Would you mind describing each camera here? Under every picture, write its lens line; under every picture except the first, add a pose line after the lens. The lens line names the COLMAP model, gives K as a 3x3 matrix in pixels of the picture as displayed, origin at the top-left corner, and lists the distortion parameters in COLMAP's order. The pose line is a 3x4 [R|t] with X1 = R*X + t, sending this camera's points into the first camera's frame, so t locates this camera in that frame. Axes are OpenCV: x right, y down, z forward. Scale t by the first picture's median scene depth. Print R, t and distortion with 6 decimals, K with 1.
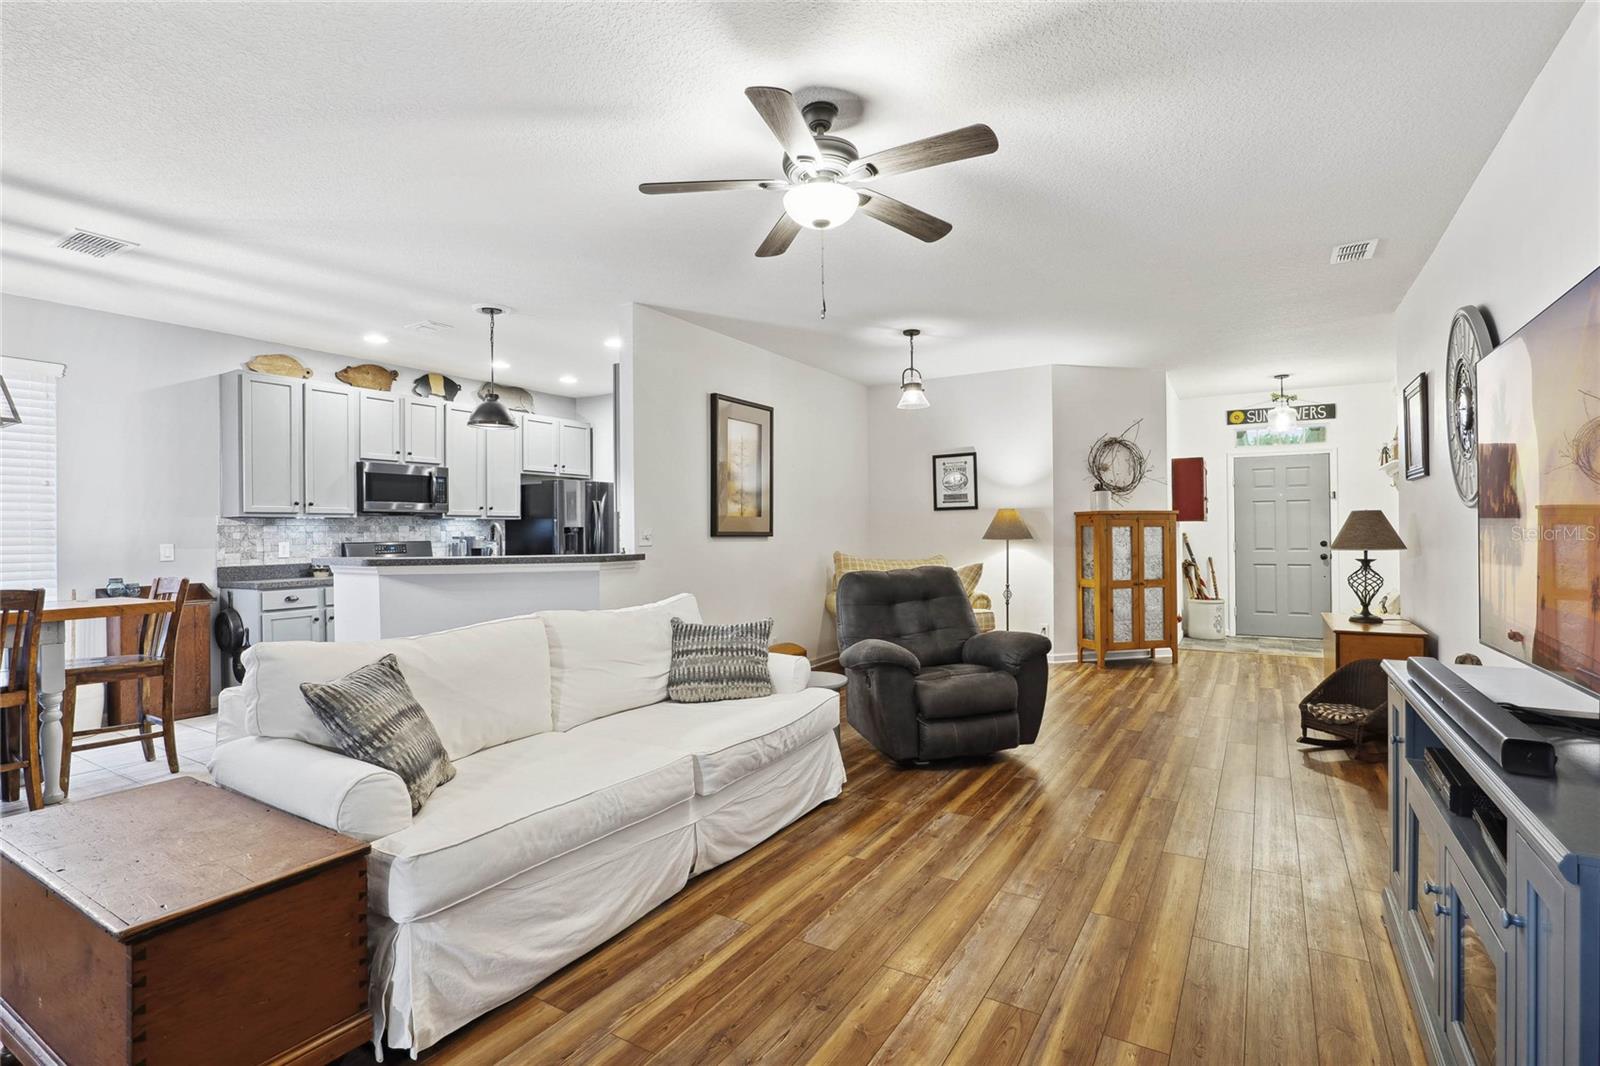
lens RADIAL K [[750.1, 0, 801.7], [0, 750.1, 528.9], [0, 0, 1]] dist [-0.022774, 0.004480]
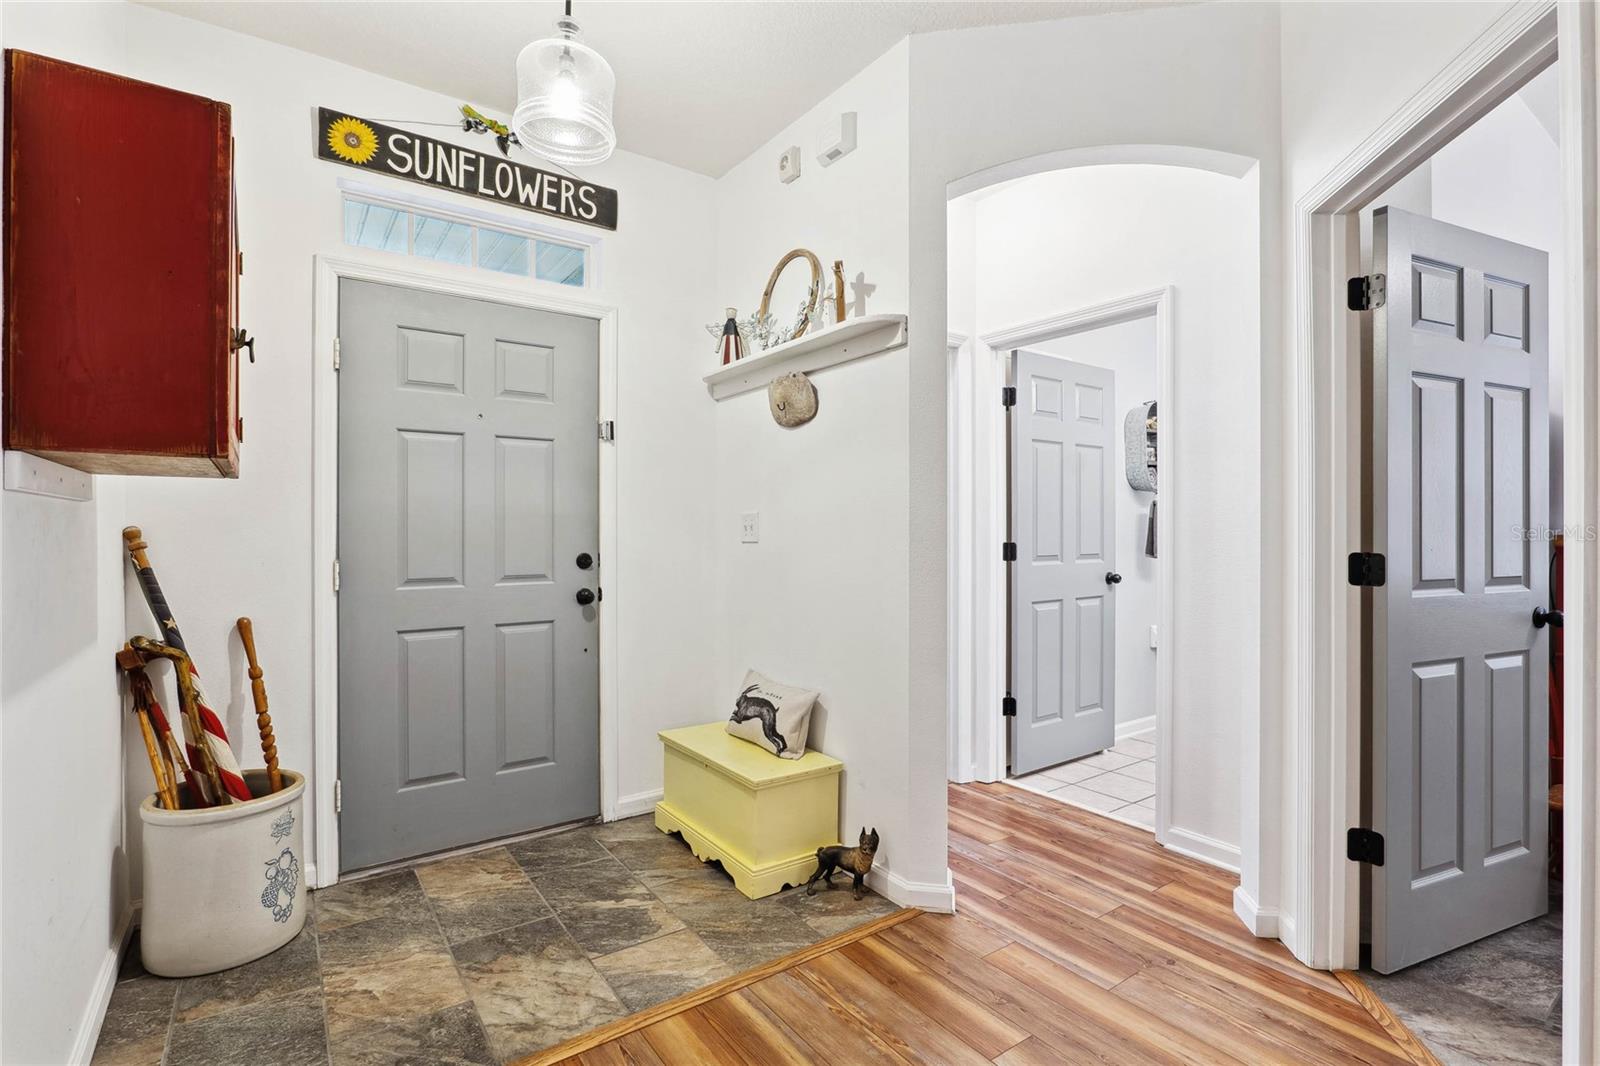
lens RADIAL K [[750.1, 0, 811.1], [0, 750.1, 525.6], [0, 0, 1]] dist [-0.022774, 0.004480]
pose [[0.377787, 0.014337, 0.925781, 0.578525], [-0.006826, 0.999896, -0.012699, 0.008953], [-0.925867, -0.001522, 0.377846, 1.087320]]
